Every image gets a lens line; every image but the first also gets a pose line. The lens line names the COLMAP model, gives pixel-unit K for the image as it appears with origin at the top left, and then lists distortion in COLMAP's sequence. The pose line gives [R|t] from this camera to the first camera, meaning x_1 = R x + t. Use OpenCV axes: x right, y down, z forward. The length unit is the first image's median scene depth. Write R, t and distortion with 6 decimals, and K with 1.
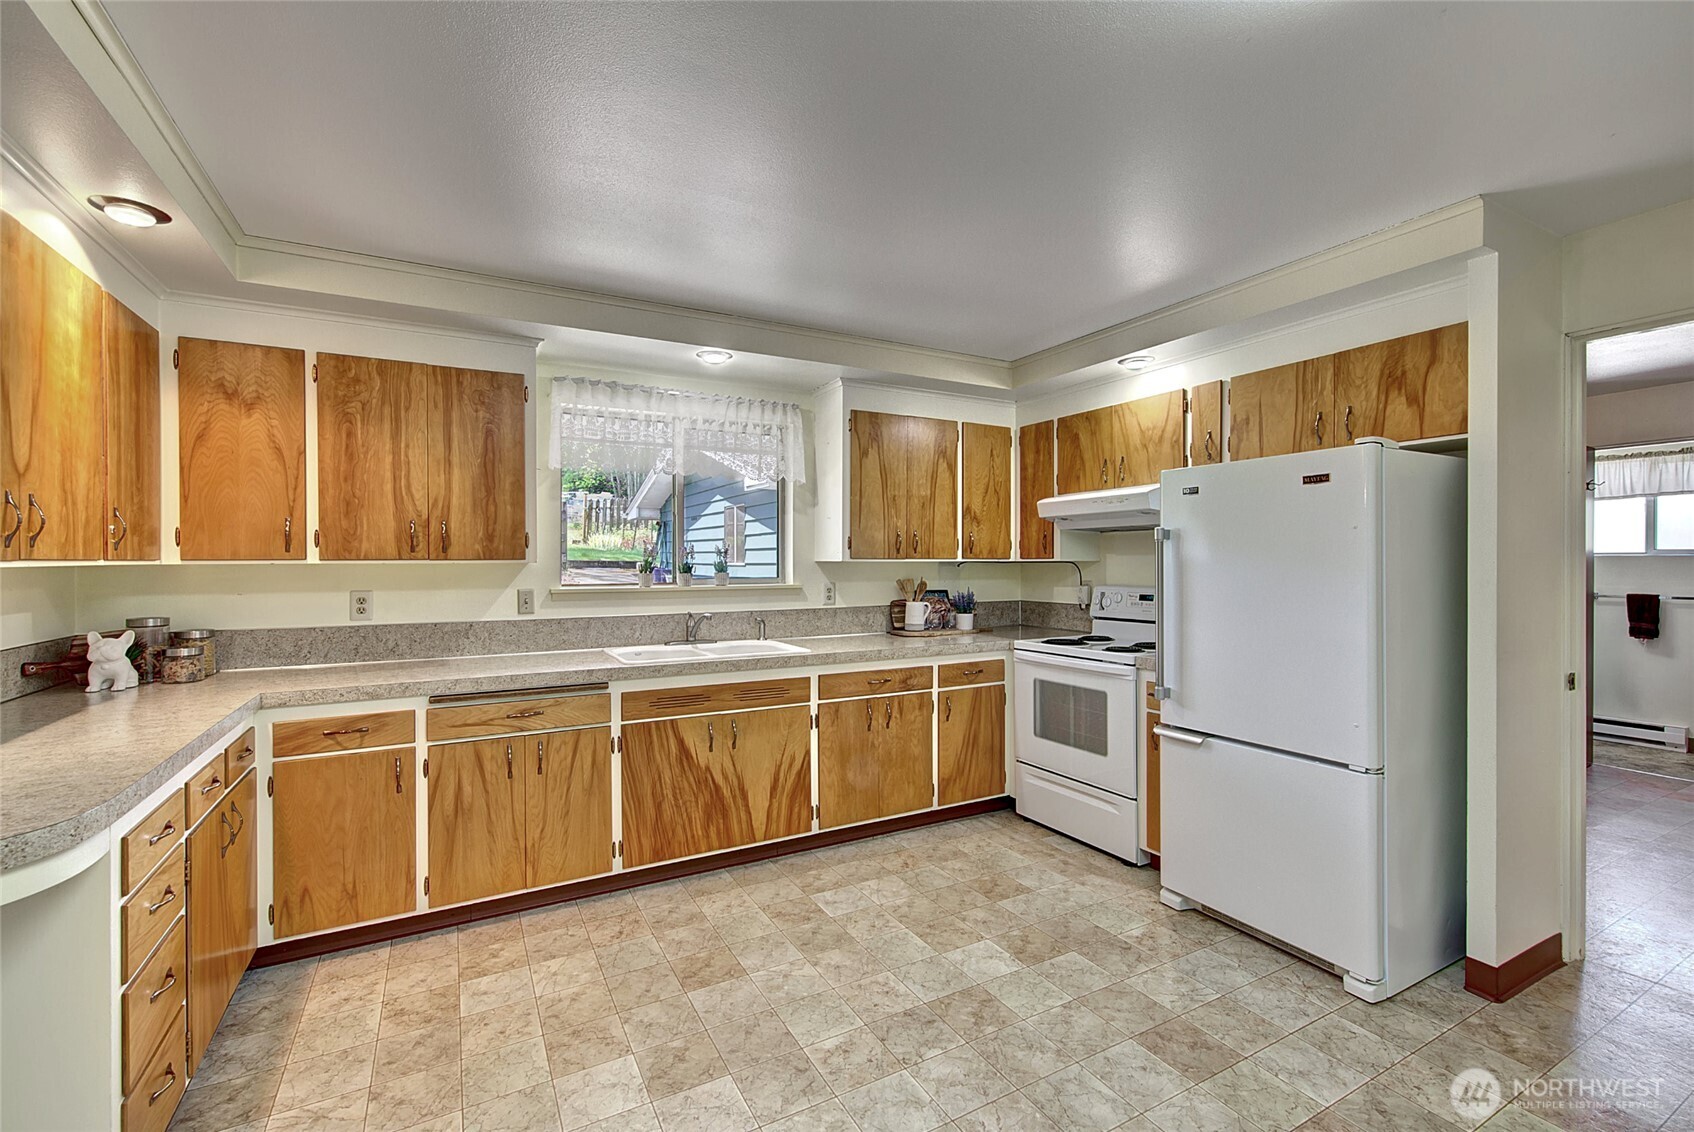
lens RADIAL K [[734.9, 0, 855.9], [0, 734.9, 560.3], [0, 0, 1]] dist [-0.014828, 0.011576]
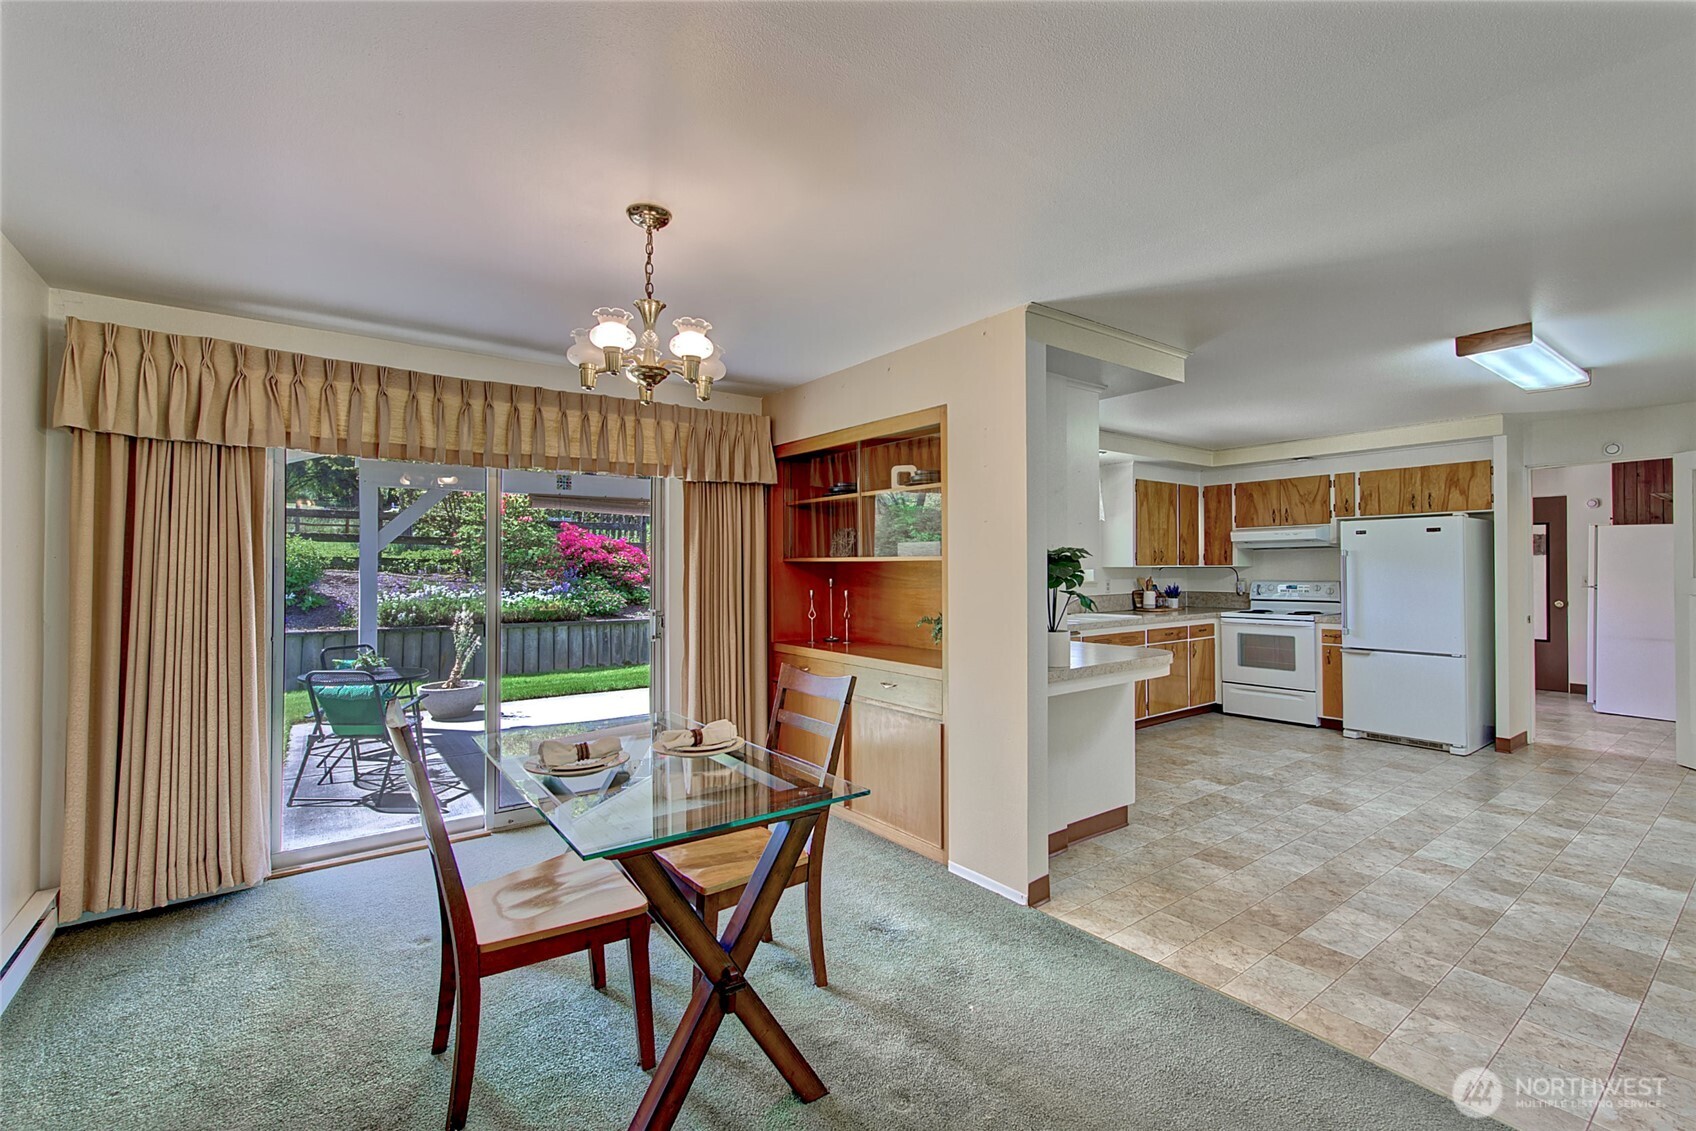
lens RADIAL K [[735.8, 0, 856.9], [0, 735.8, 559.8], [0, 0, 1]] dist [-0.014828, 0.011576]
pose [[0.990630, 0.000297, 0.136572, -1.087346], [0.000877, 0.999963, -0.008541, -0.001372], [-0.136570, 0.008581, 0.990593, -0.748356]]
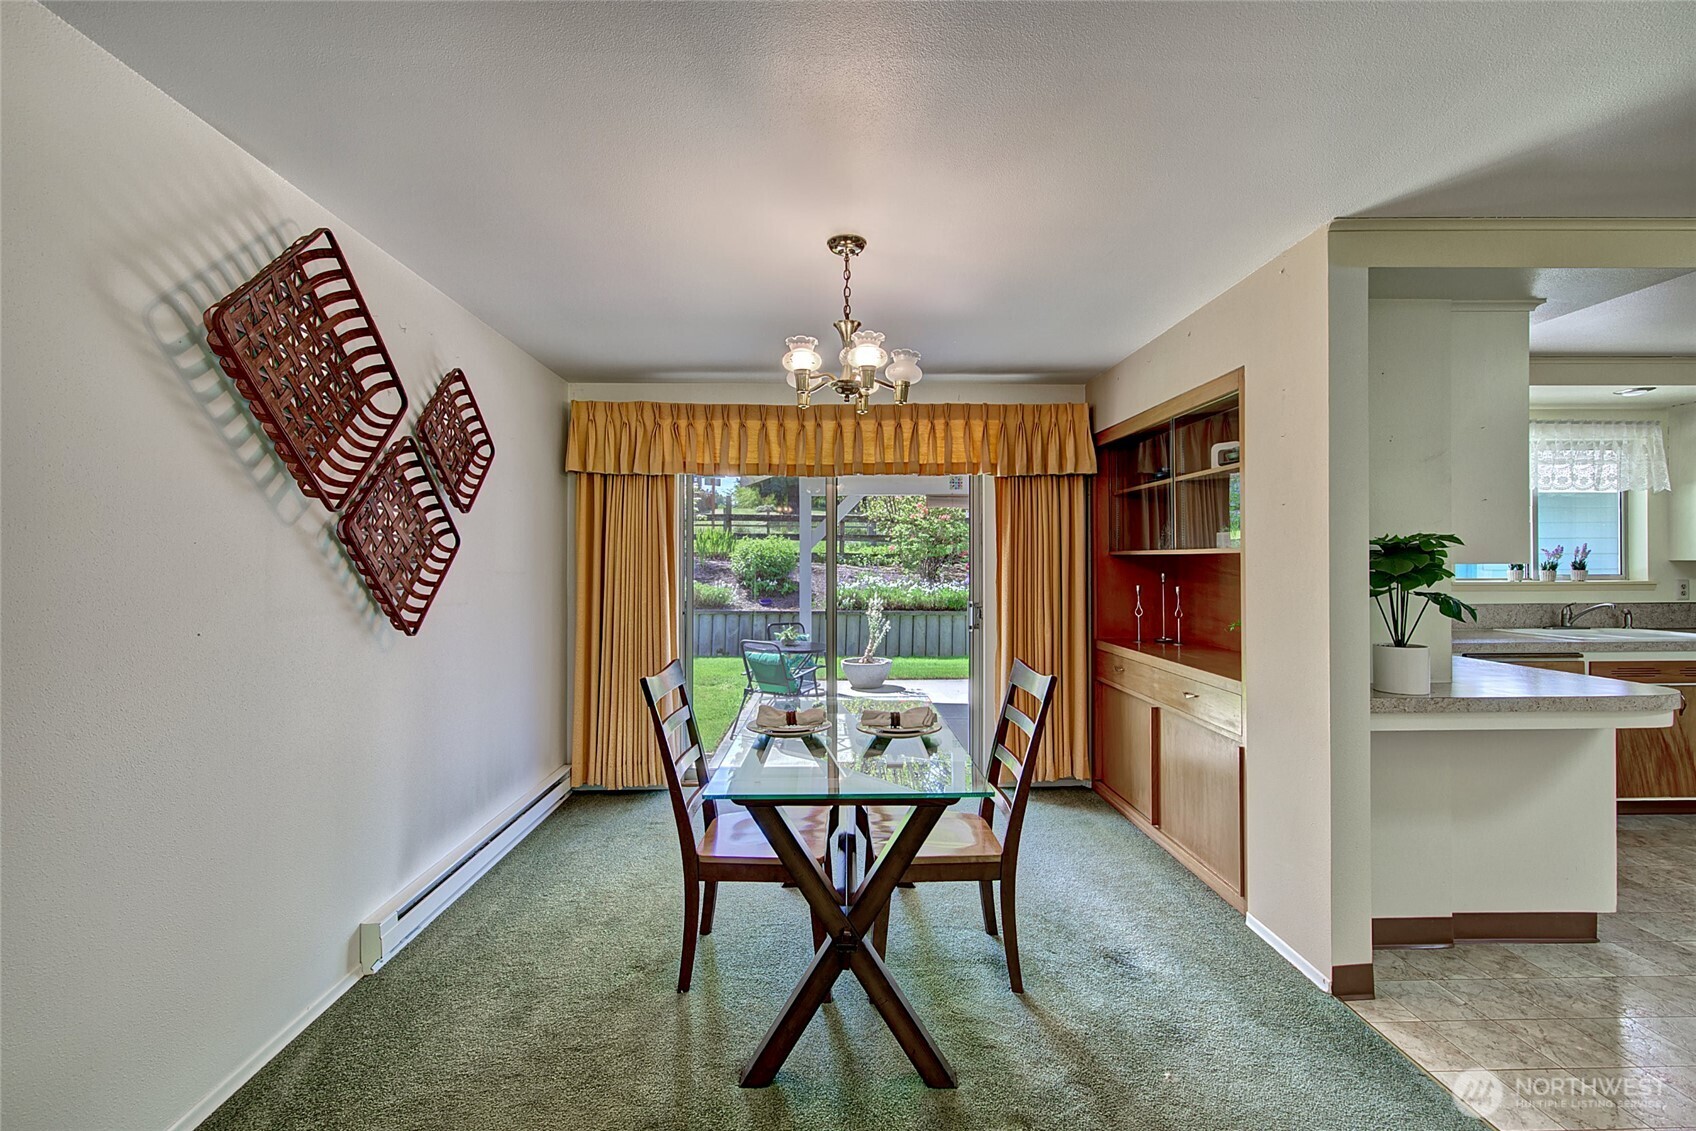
lens RADIAL K [[731.2, 0, 850.2], [0, 731.2, 558.8], [0, 0, 1]] dist [0.000852, 0.000581]
pose [[0.884699, -0.002729, -0.466154, -0.827153], [0.001818, 0.999995, -0.002404, -0.000481], [0.466159, 0.001280, 0.884700, -0.716394]]
